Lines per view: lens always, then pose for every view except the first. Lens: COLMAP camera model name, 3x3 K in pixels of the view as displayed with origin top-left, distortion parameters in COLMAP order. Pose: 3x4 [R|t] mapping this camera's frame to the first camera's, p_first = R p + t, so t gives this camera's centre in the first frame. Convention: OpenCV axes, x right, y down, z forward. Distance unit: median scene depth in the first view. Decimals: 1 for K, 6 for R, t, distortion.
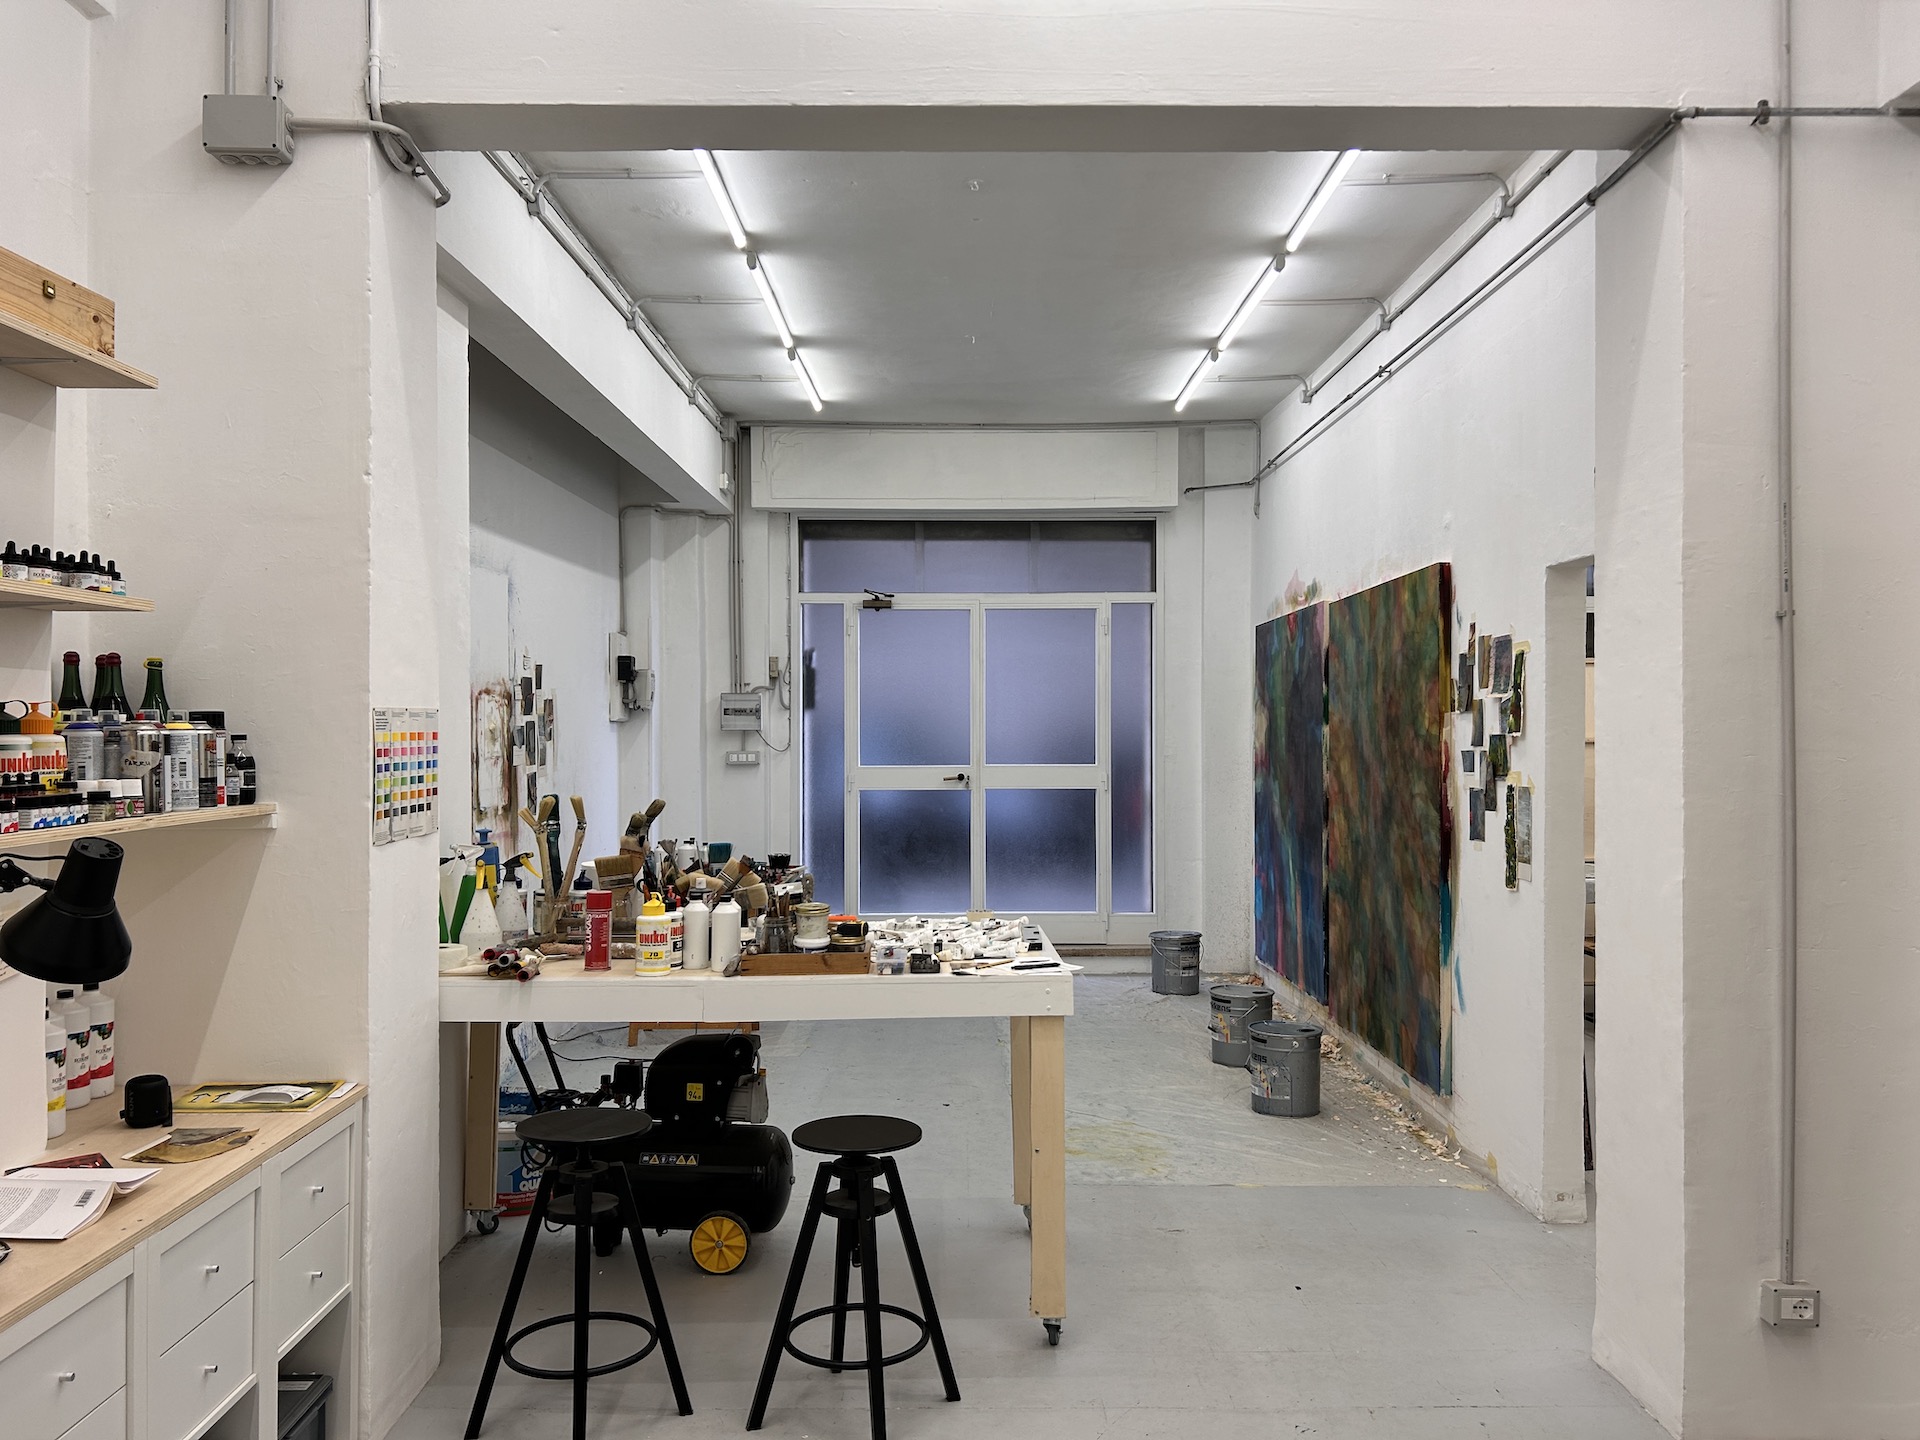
lens RADIAL K [[1457.5, 0, 960.0], [0, 1457.5, 720.0], [0, 0, 1]] dist [0.050692, -0.061262]
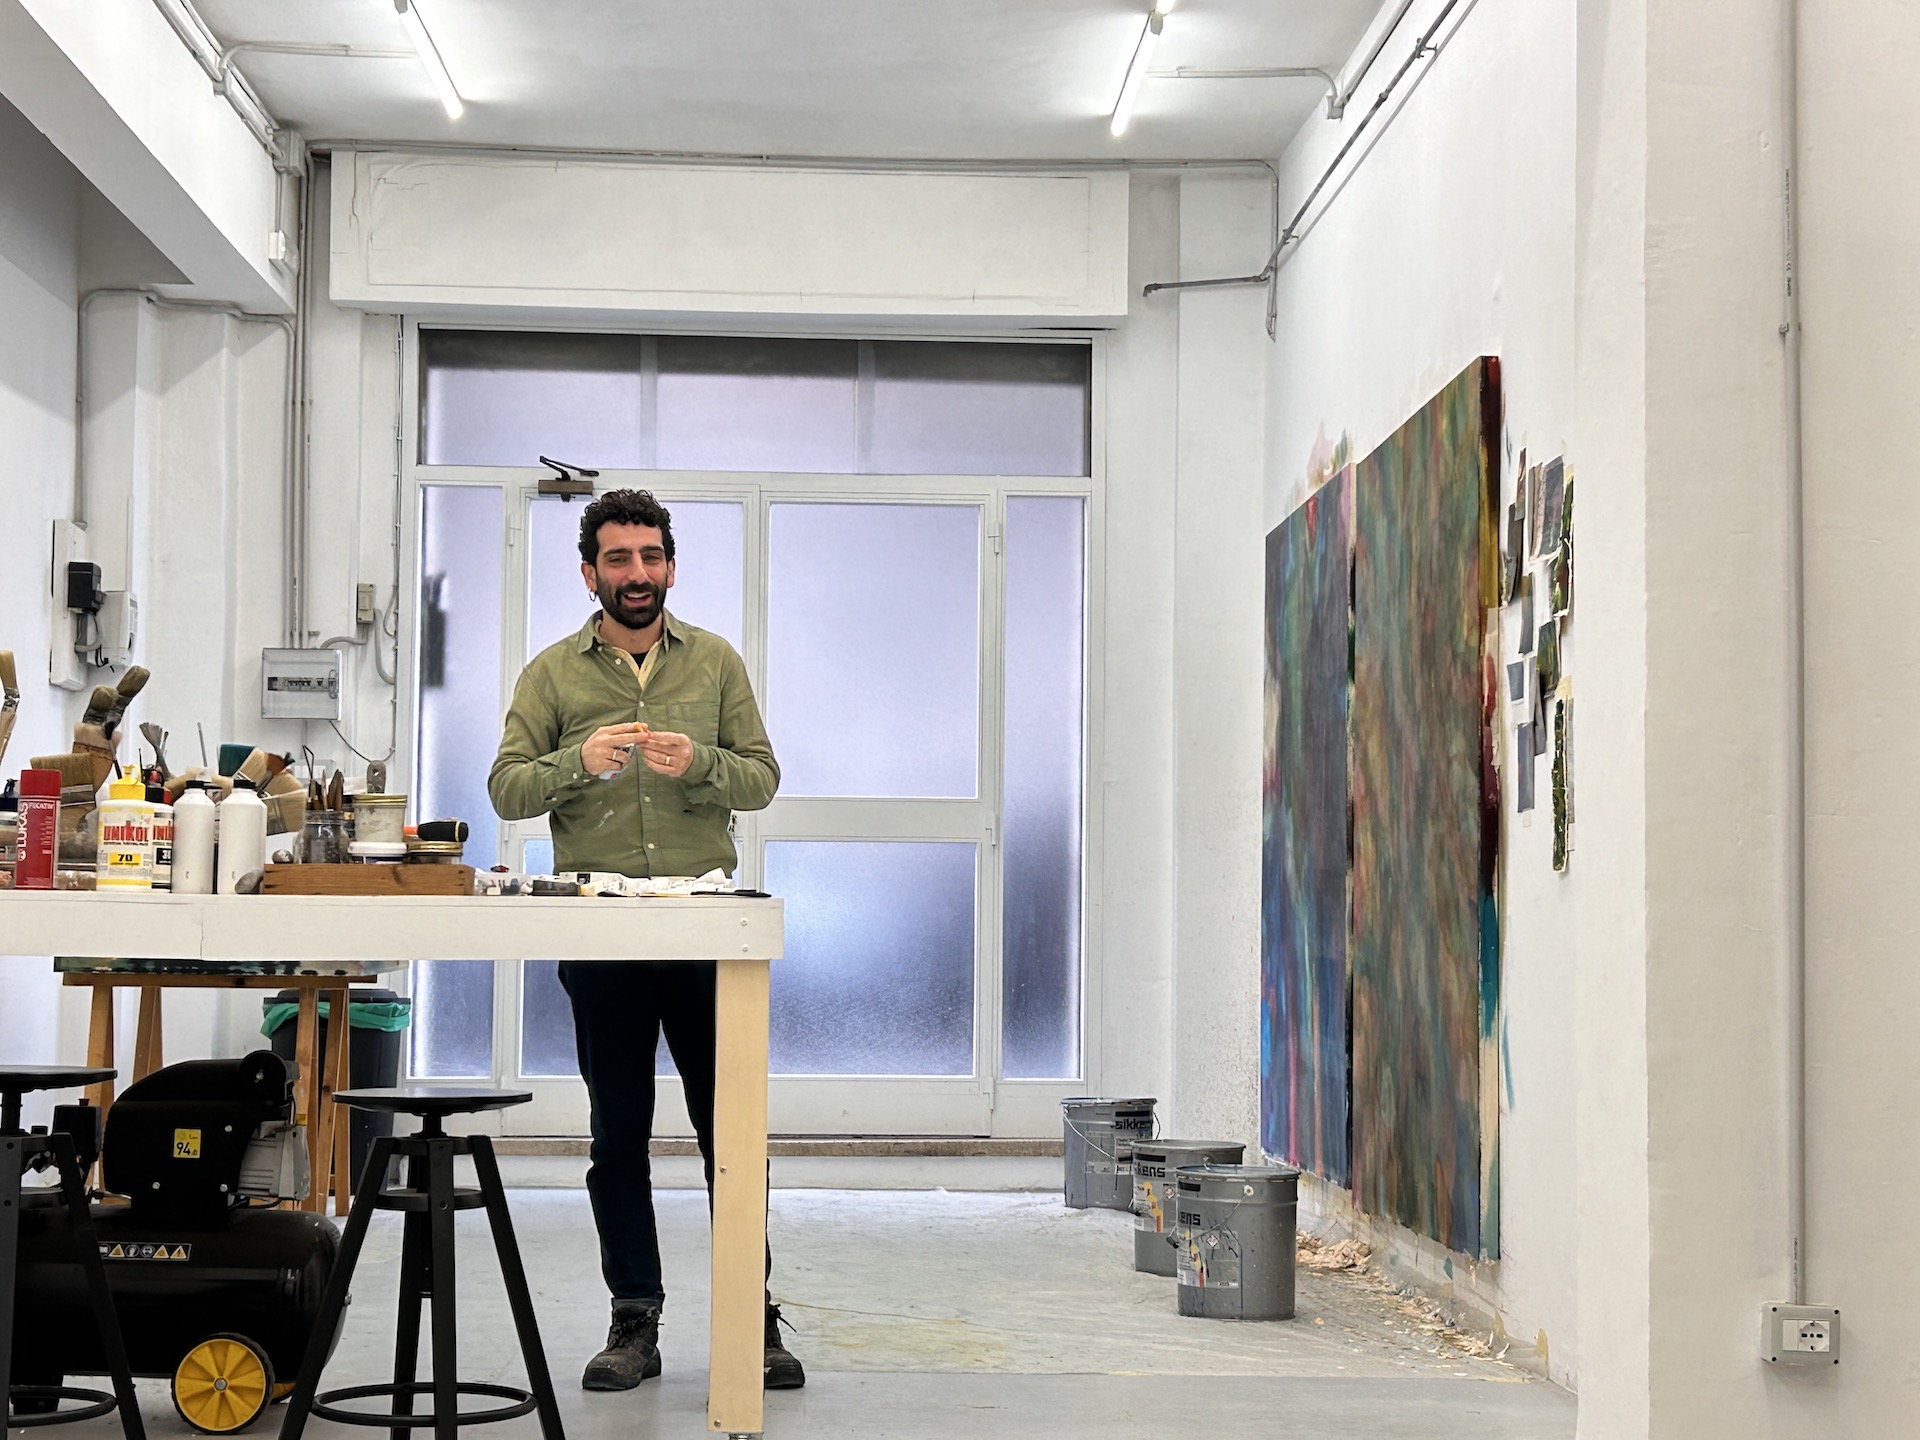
lens RADIAL K [[3181.8, 0, 960.0], [0, 3181.8, 720.0], [0, 0, 1]] dist [0.168573, -0.741981]
pose [[0.998912, 0.013729, 0.044558, 0.057115], [-0.011190, 0.998326, -0.056749, 0.109401], [-0.045262, 0.056189, 0.997394, -0.260500]]
